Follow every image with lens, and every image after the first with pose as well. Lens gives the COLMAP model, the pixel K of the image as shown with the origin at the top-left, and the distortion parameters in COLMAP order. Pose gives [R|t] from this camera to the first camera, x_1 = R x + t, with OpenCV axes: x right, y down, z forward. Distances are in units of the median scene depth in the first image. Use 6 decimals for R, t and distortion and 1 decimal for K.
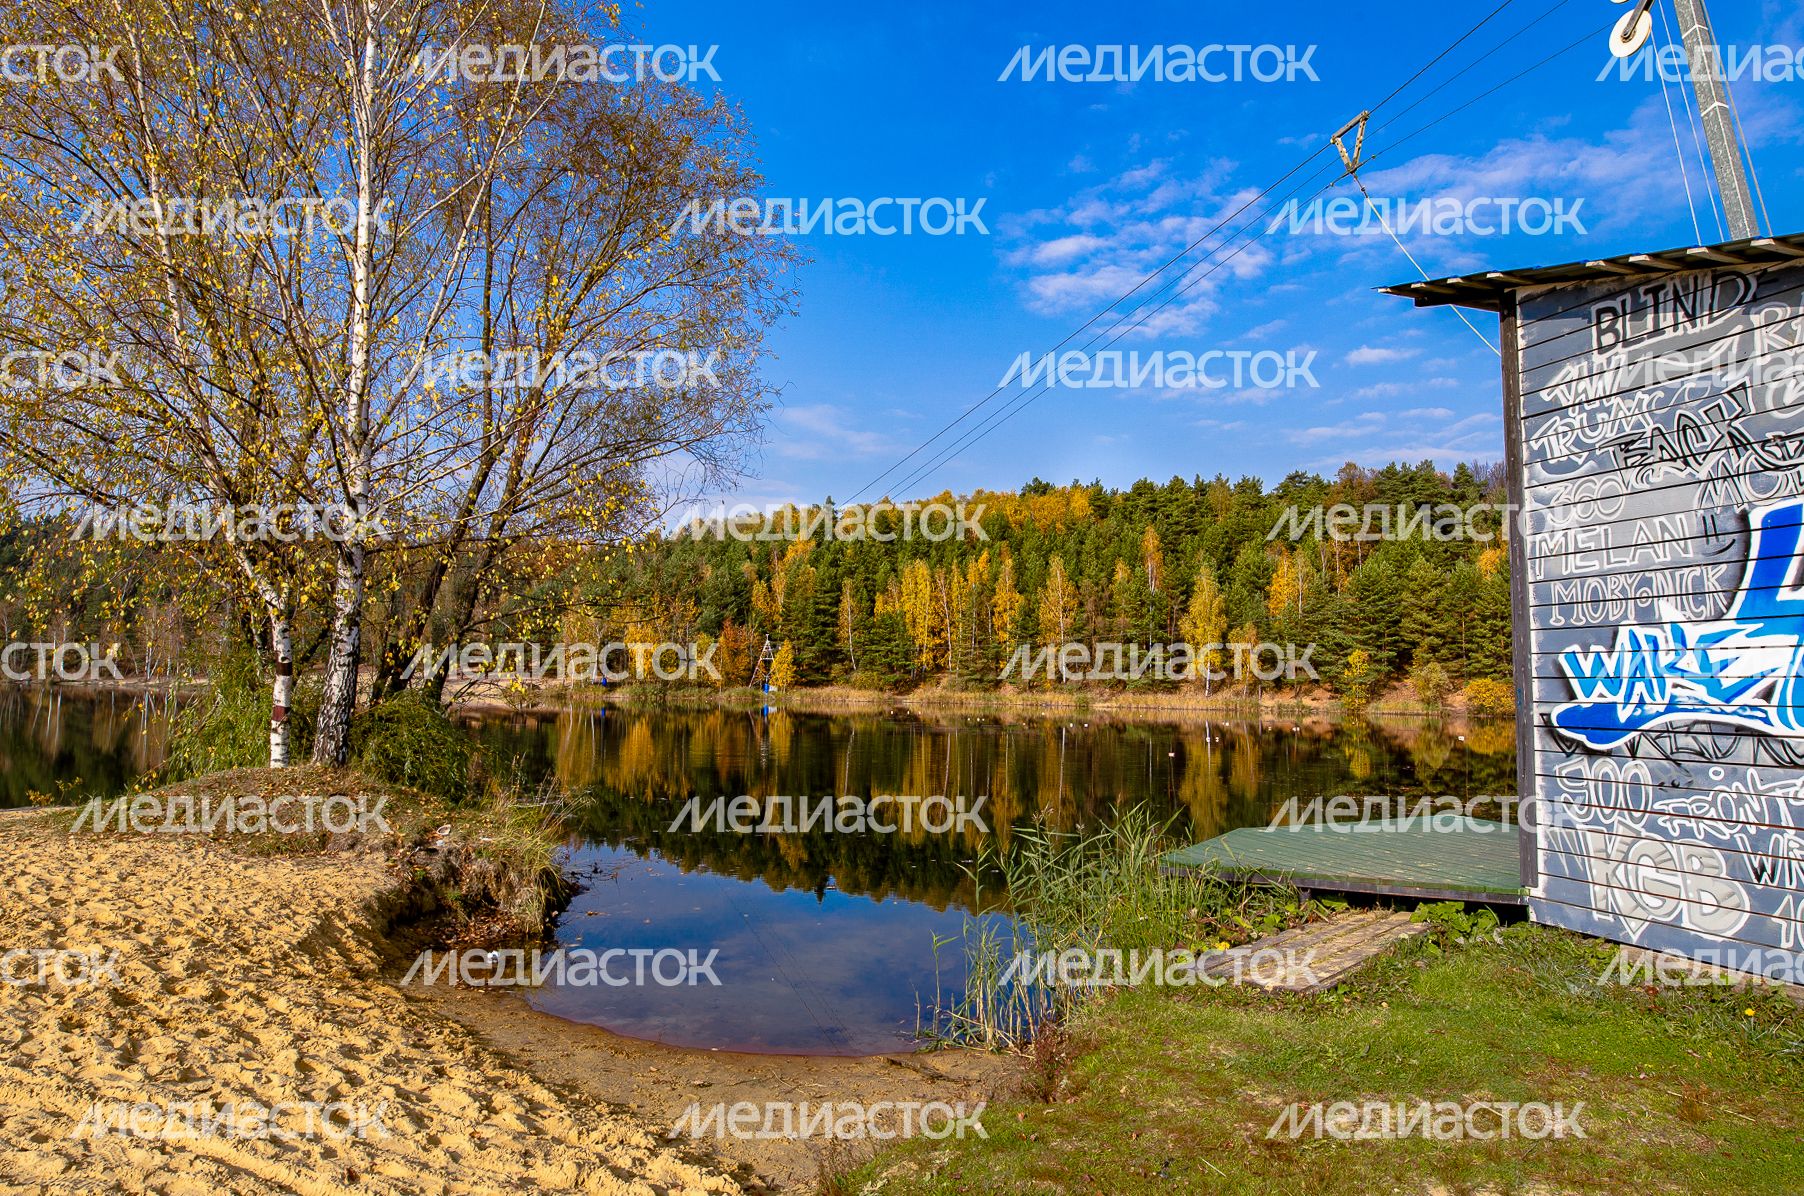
lens RADIAL K [[1092.2, 0, 911.3], [0, 1092.2, 595.2], [0, 0, 1]] dist [-0.024566, -0.000959]
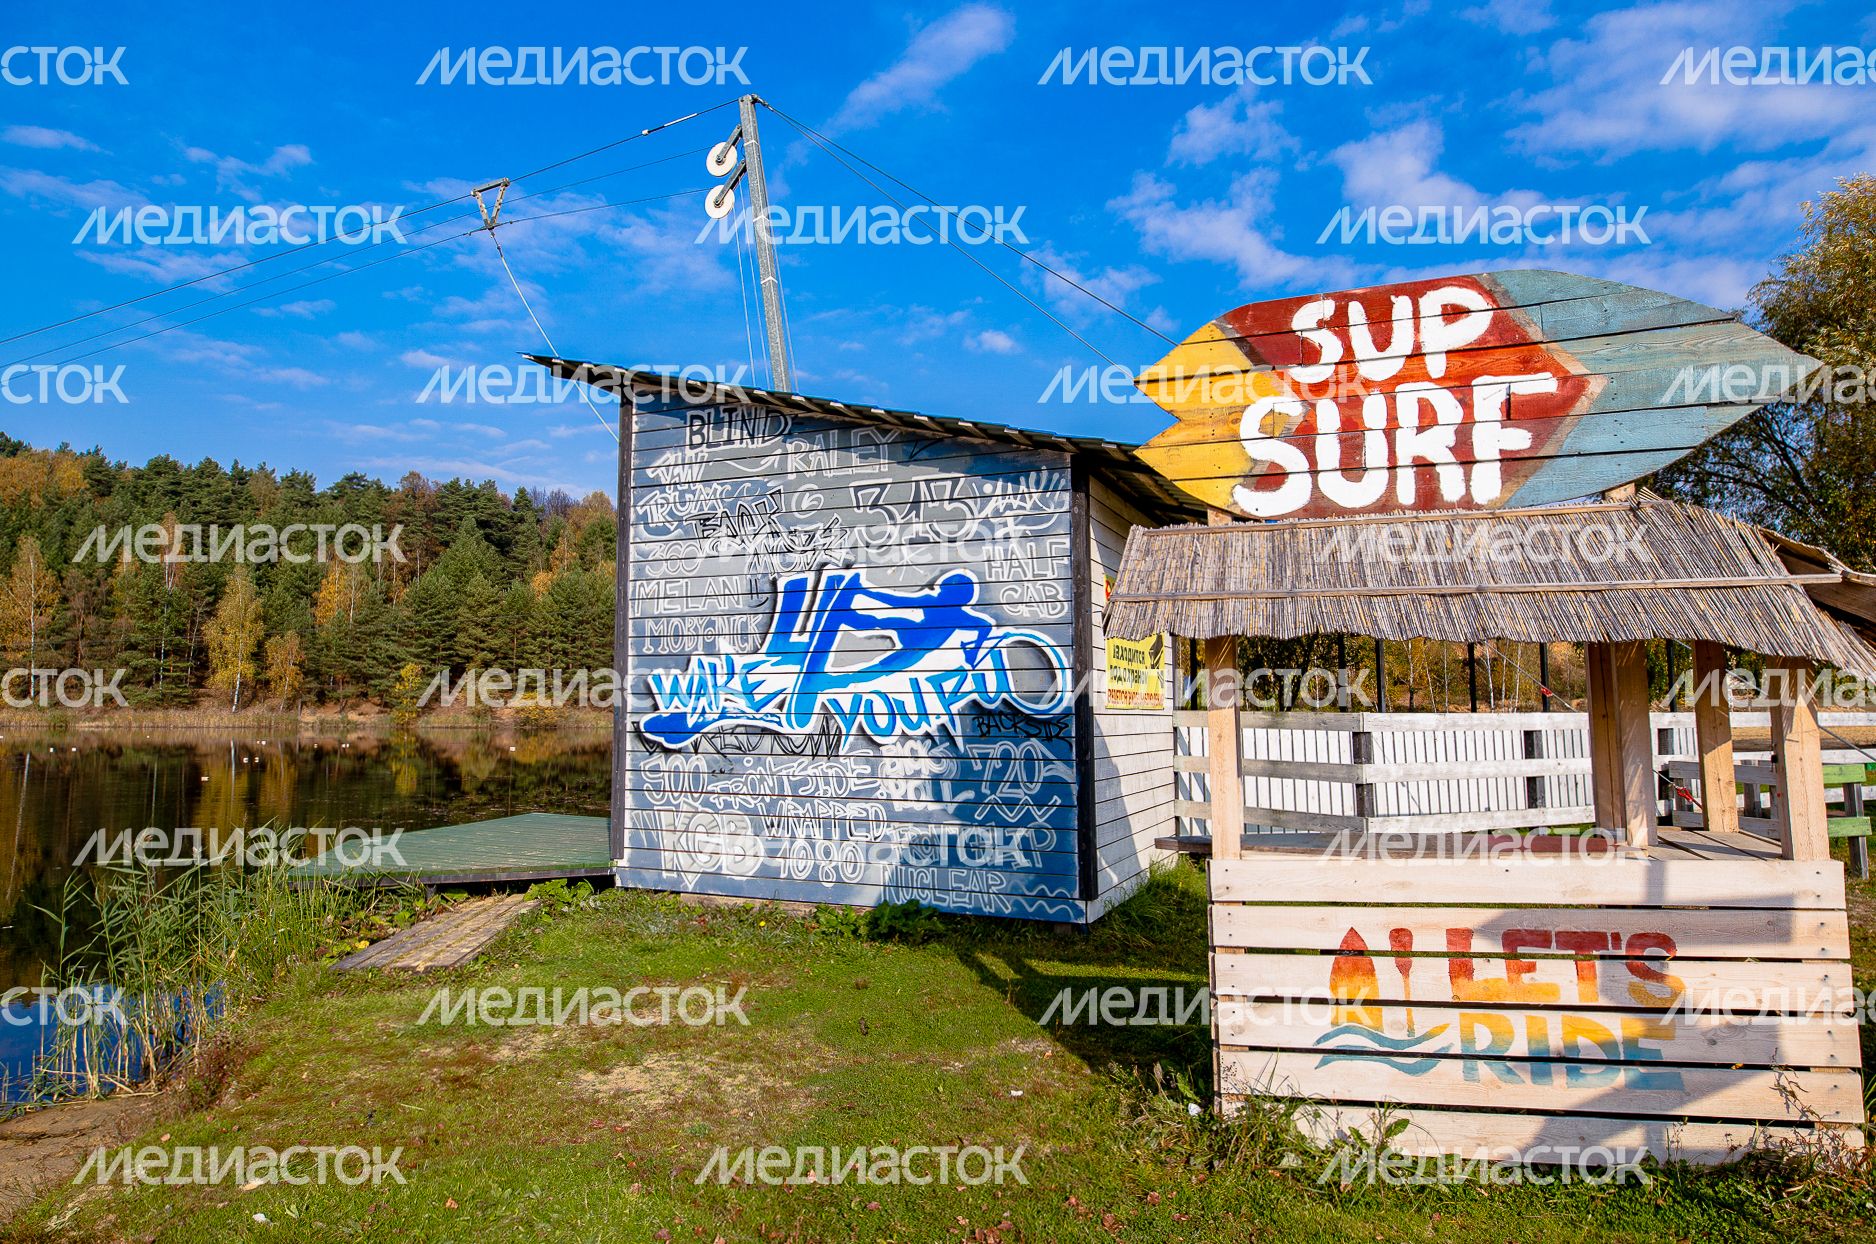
lens RADIAL K [[1105.9, 0, 930.8], [0, 1105.9, 615.8], [0, 0, 1]] dist [-0.019701, -0.001719]
pose [[0.668176, 0.049669, 0.742343, -0.154149], [-0.055142, 0.998331, -0.017164, -0.012180], [-0.741957, -0.029466, 0.669800, -0.125524]]
